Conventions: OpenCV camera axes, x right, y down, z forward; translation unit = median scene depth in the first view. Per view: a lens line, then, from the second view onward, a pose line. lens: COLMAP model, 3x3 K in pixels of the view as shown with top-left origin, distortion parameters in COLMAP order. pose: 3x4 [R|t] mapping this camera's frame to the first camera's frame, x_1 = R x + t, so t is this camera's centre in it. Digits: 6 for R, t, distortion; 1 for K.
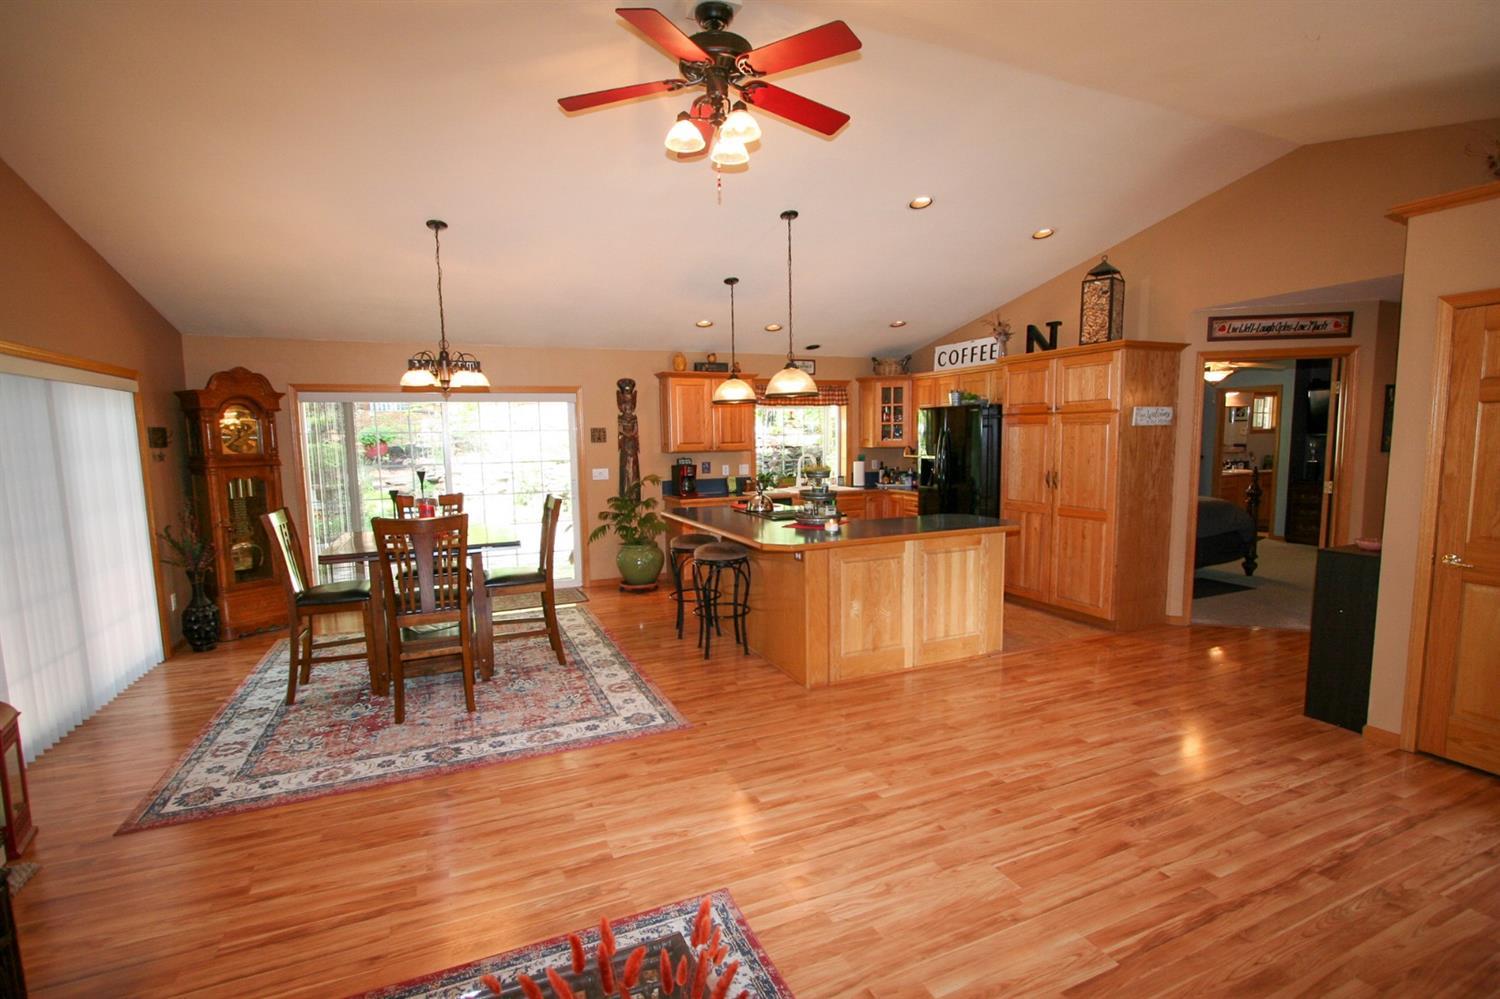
lens RADIAL K [[702.1, 0, 755.9], [0, 702.1, 510.5], [0, 0, 1]] dist [-0.022495, 0.004418]
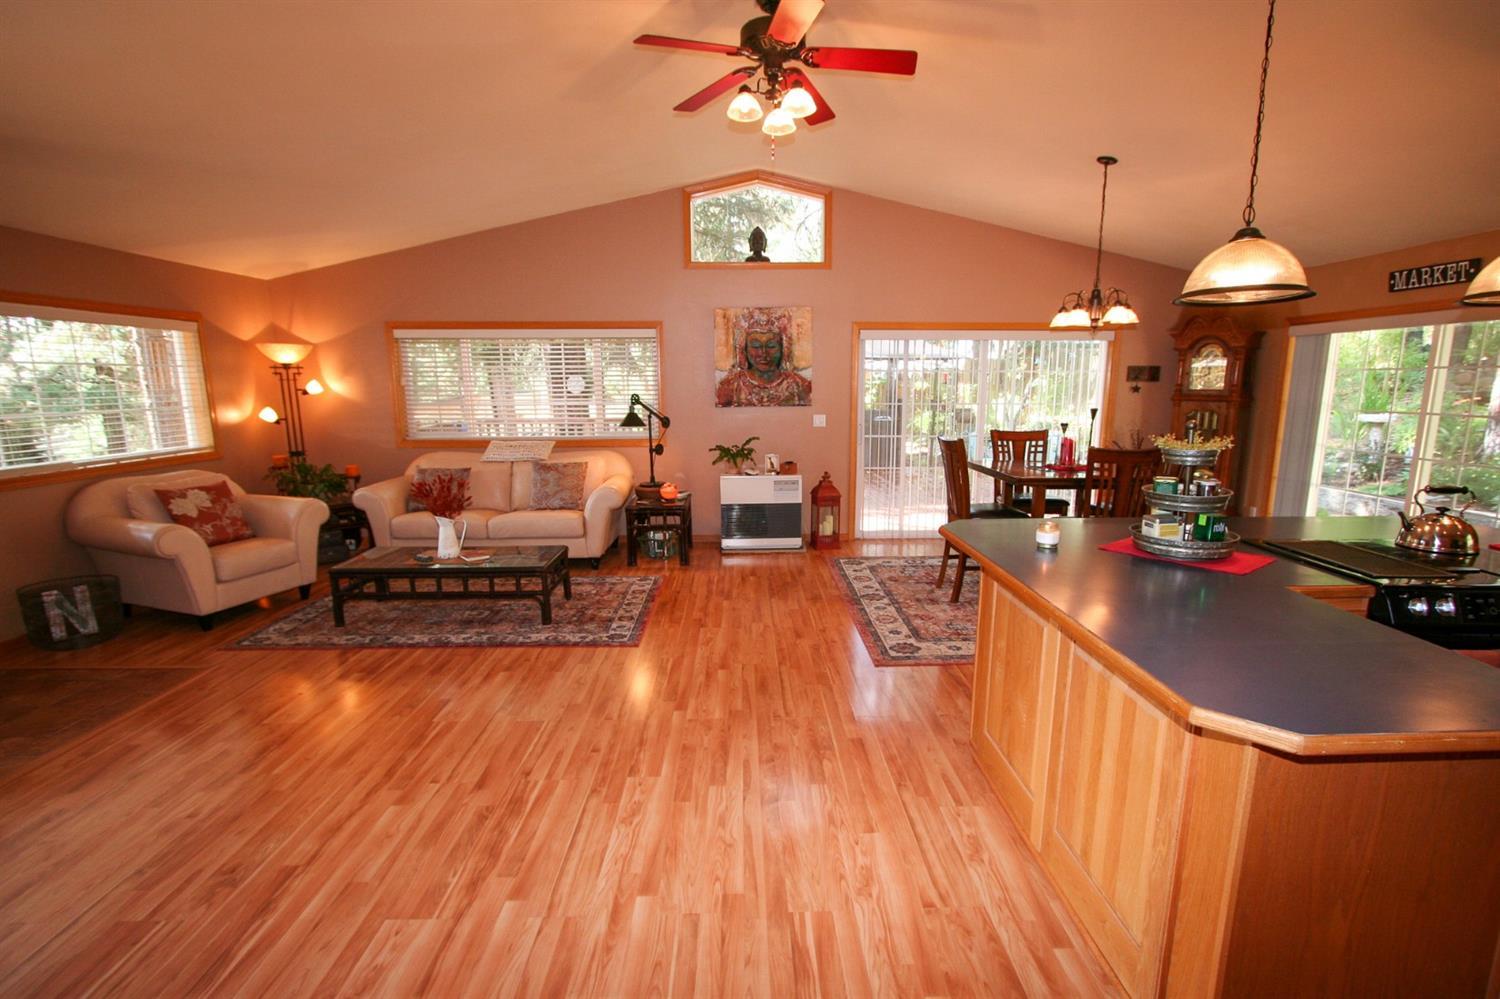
lens RADIAL K [[702.1, 0, 760.0], [0, 702.1, 510.0], [0, 0, 1]] dist [-0.022495, 0.004418]
pose [[-0.382159, 0.180858, -0.906225, 0.722884], [-0.091244, 0.968484, 0.231761, -0.110775], [0.919581, 0.171258, -0.353613, 0.983146]]
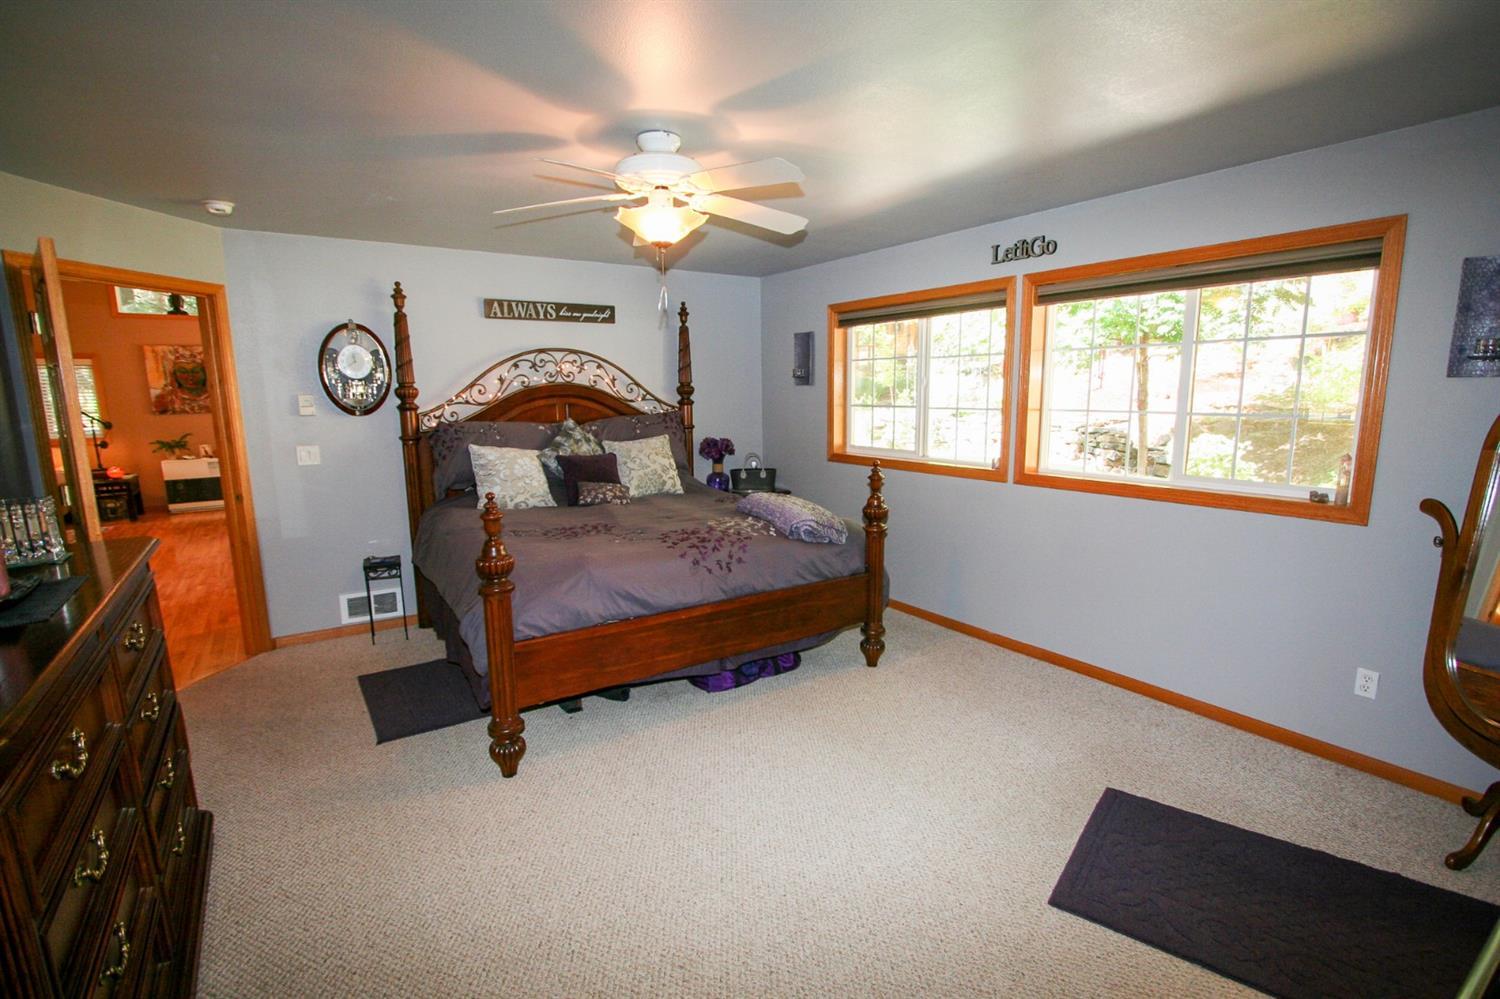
lens RADIAL K [[702.1, 0, 759.0], [0, 702.1, 508.1], [0, 0, 1]] dist [-0.022495, 0.004418]
pose [[0.166785, 0.182025, -0.969046, 1.758376], [-0.099193, 0.980923, 0.167183, -0.221399], [0.980991, 0.068238, 0.181659, 1.769024]]
